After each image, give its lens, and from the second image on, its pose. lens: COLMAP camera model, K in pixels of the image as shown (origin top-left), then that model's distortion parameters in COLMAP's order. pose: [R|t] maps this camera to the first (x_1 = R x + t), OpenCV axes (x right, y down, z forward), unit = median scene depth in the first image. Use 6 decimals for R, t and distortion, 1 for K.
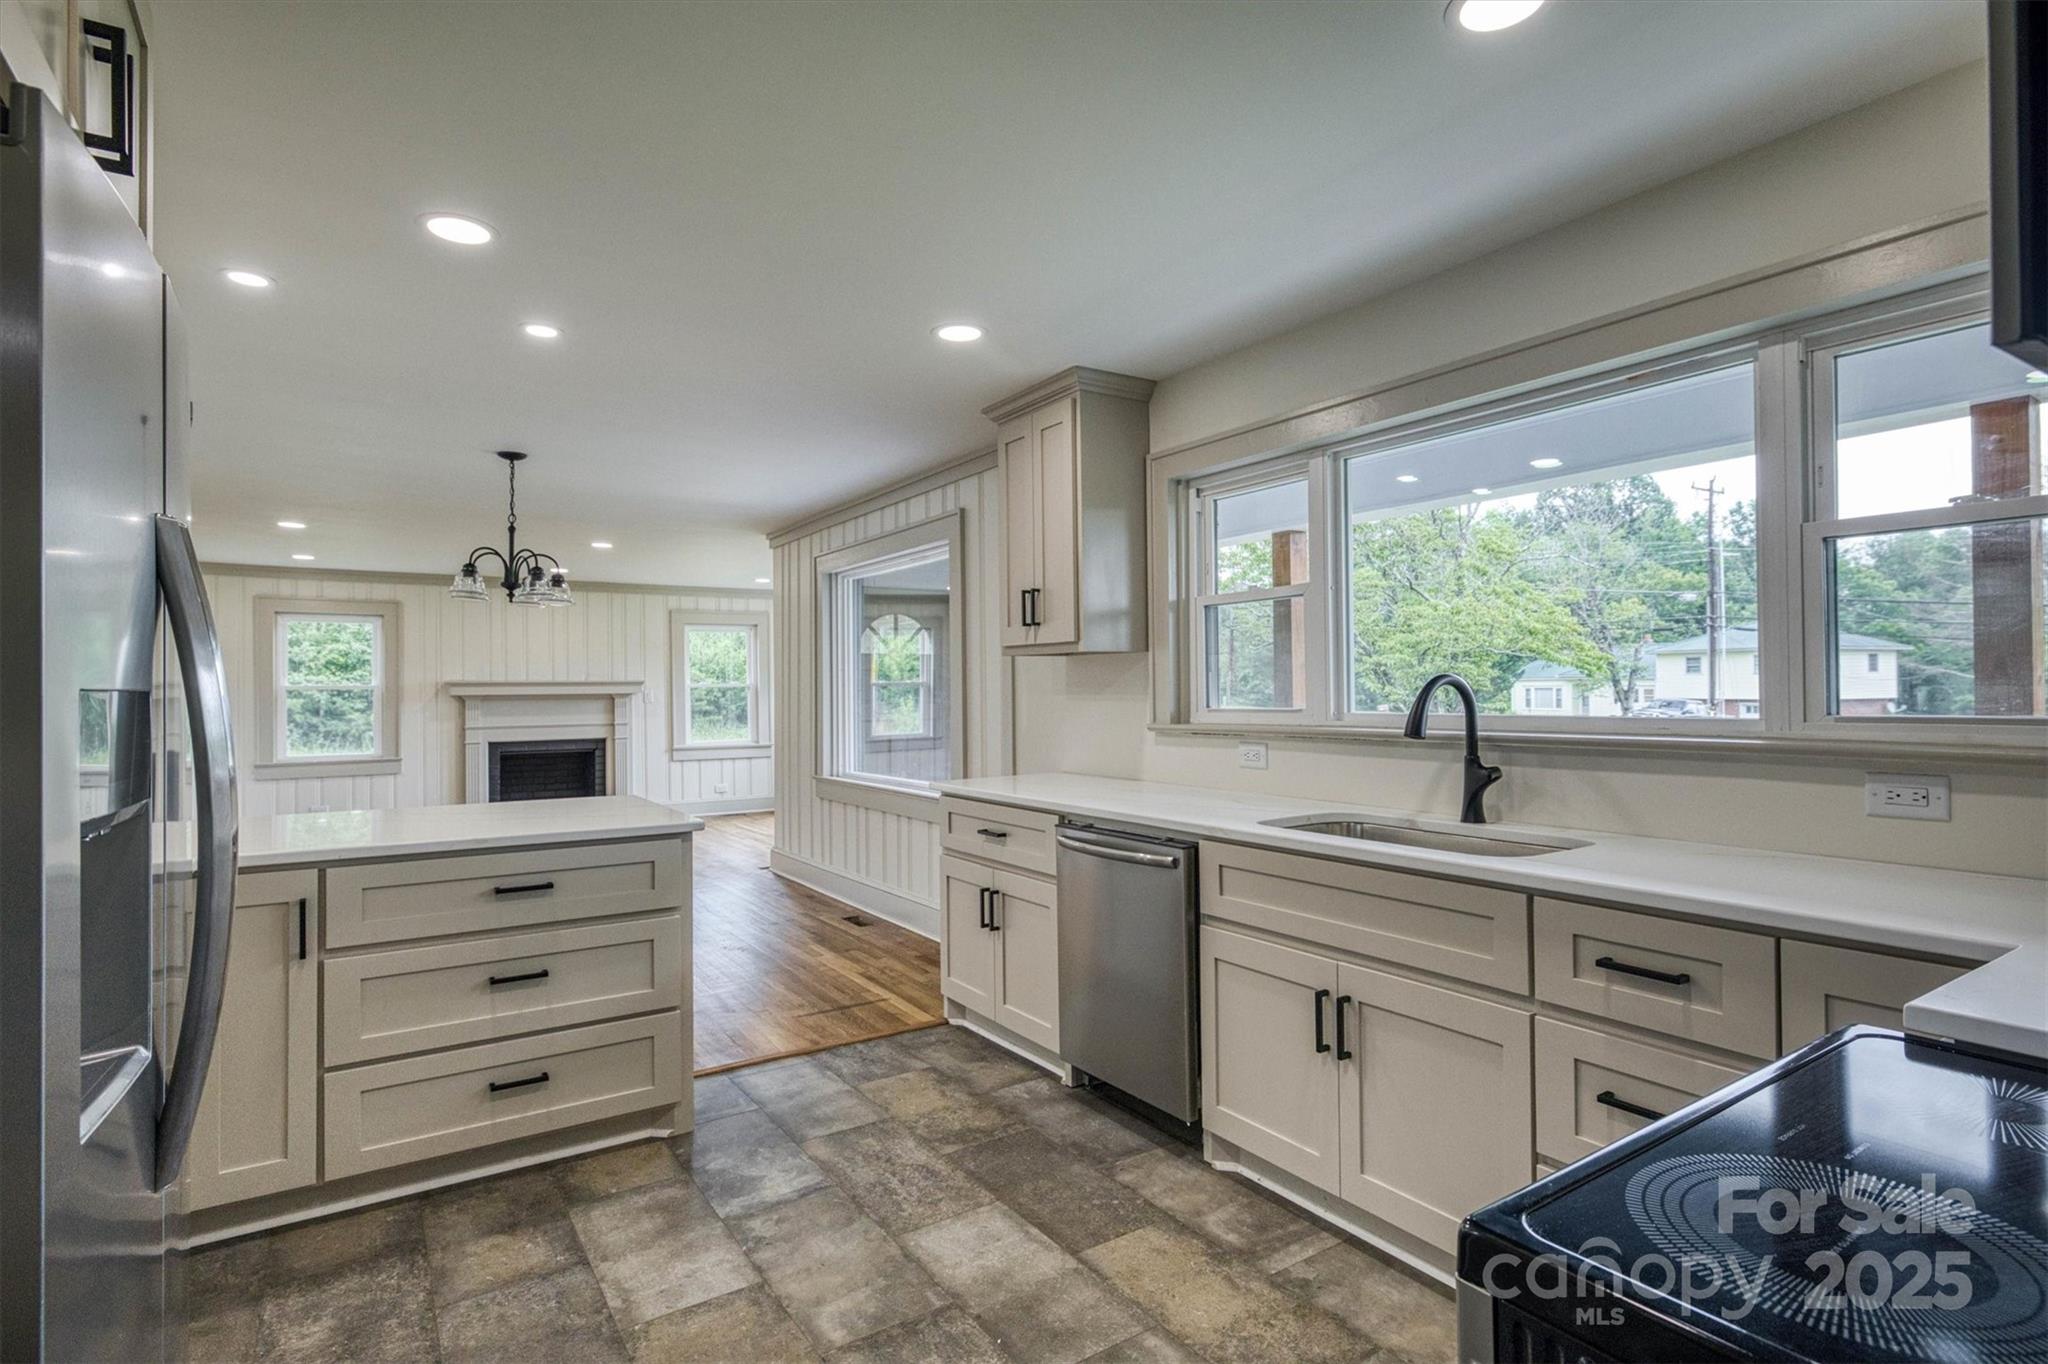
lens RADIAL K [[982.0, 0, 1024.0], [0, 982.0, 682.0], [0, 0, 1]] dist [-0.033949, 0.022474]
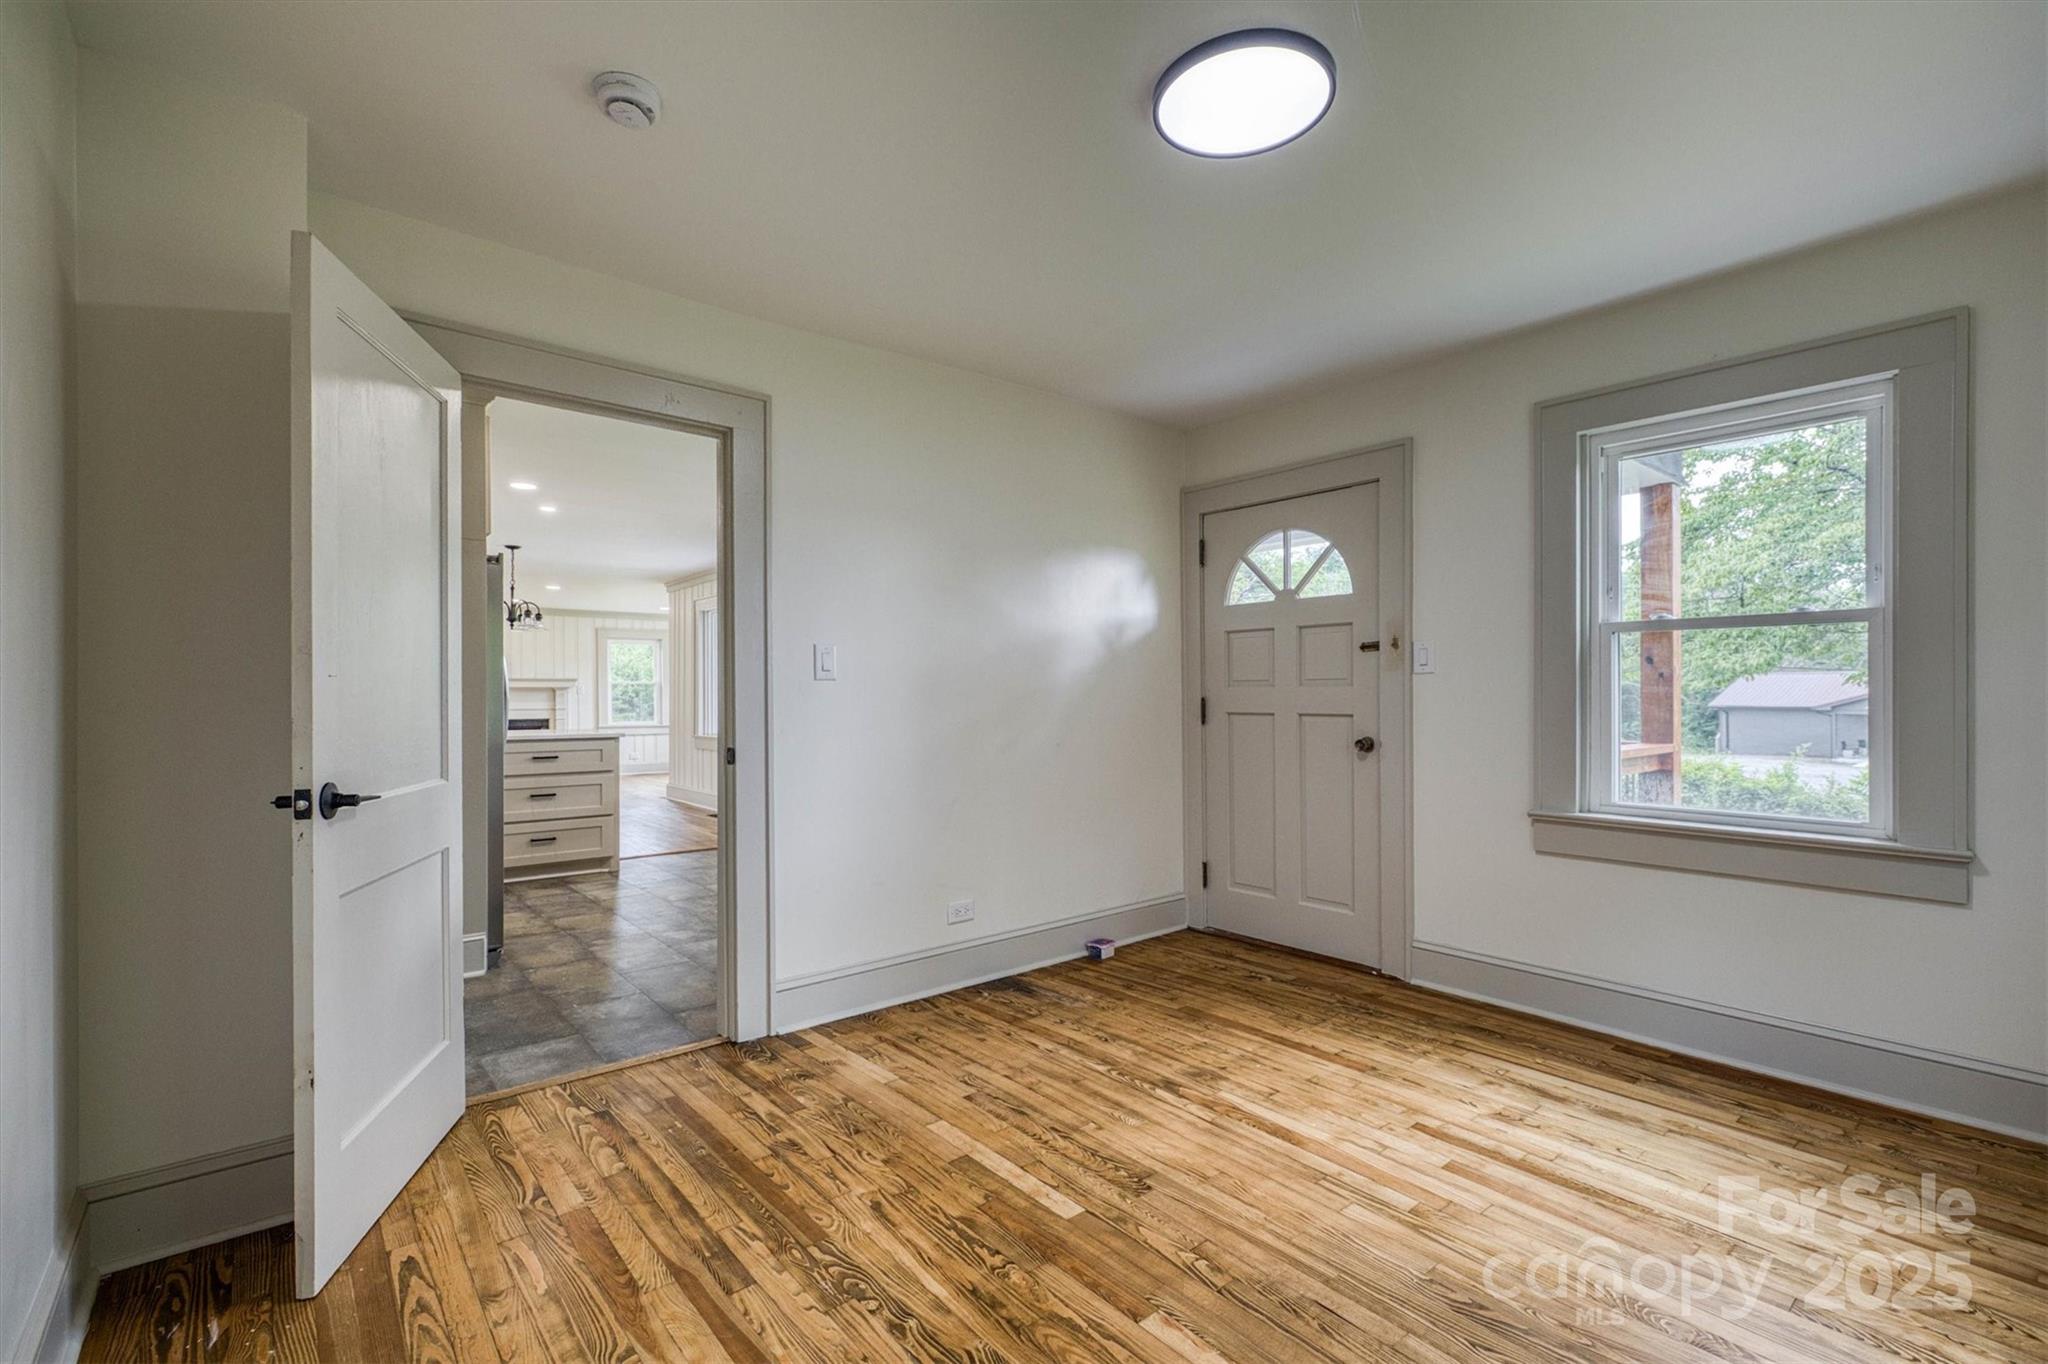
lens RADIAL K [[925.9, 0, 1024.0], [0, 925.9, 682.0], [0, 0, 1]] dist [0.003284, 0.000488]
pose [[0.995276, 0.002262, 0.097055, 0.128089], [-0.001373, 0.999956, -0.009230, 0.015924], [-0.097072, 0.009053, 0.995236, -0.409167]]
